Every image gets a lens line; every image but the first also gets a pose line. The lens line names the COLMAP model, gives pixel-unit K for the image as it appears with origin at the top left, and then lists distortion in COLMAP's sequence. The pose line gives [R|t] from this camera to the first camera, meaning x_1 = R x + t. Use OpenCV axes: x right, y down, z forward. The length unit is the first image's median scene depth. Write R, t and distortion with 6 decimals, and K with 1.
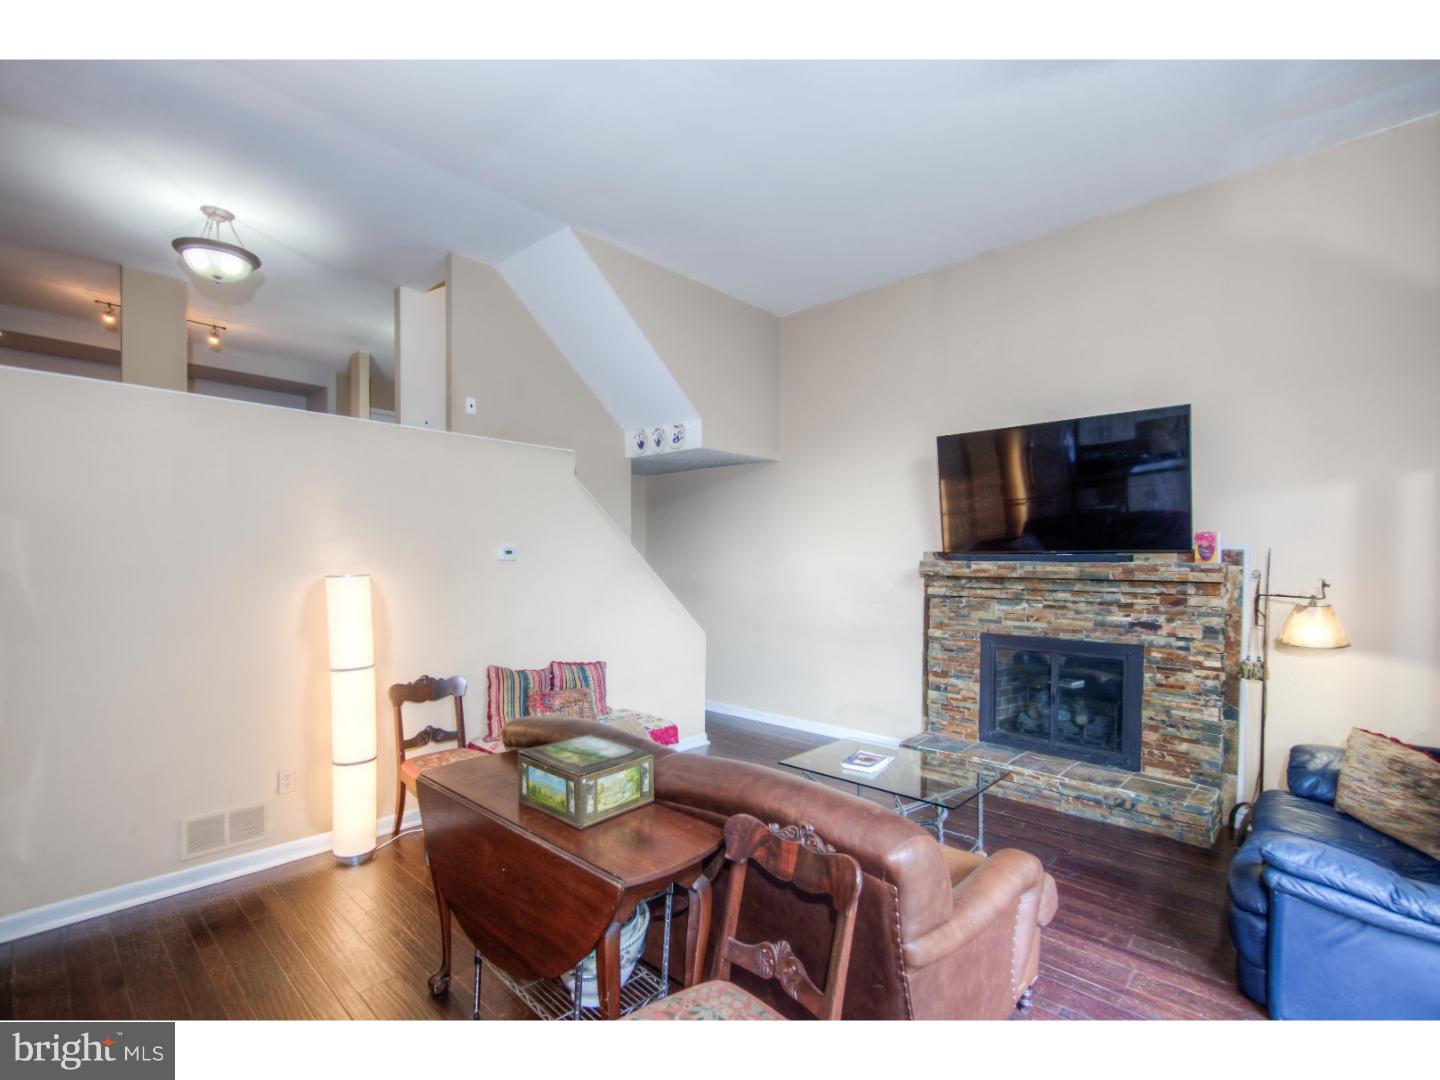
lens RADIAL K [[652.3, 0, 706.1], [0, 652.3, 569.0], [0, 0, 1]] dist [0.000487, 0.000117]
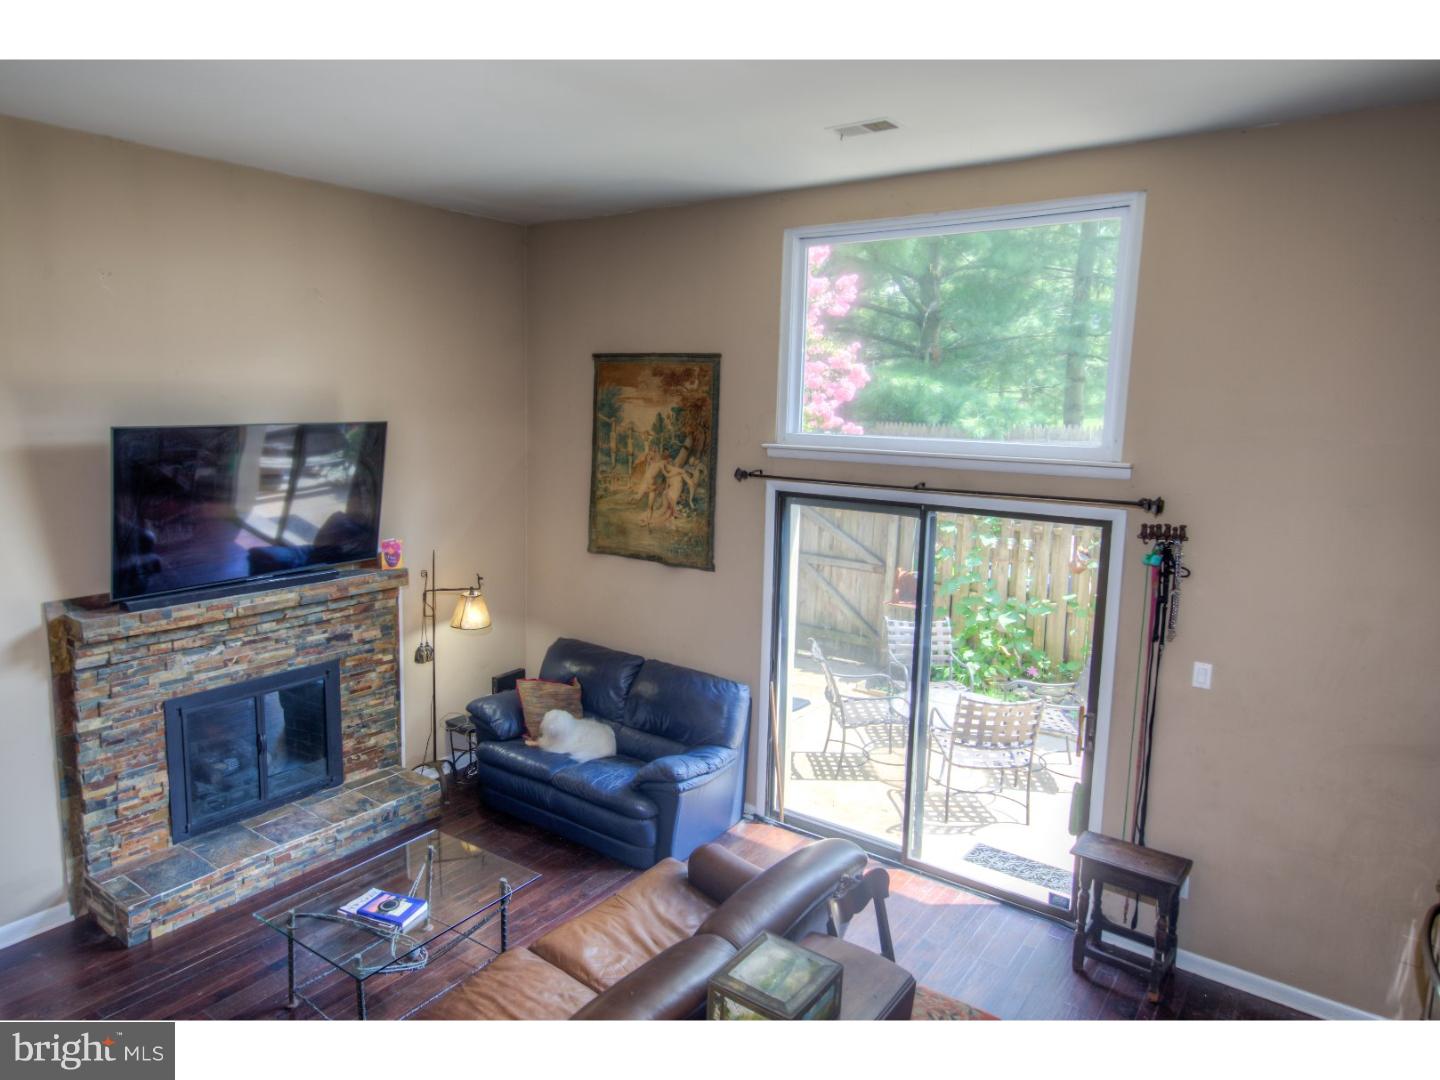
lens RADIAL K [[883.9, 0, 719.1], [0, 883.9, 535.6], [0, 0, 1]] dist [0.002998, 0.000573]
pose [[-0.125890, -0.157827, 0.979409, -0.638621], [-0.009854, 0.987414, 0.157850, -0.266888], [-0.991995, 0.010221, -0.125860, 0.585300]]
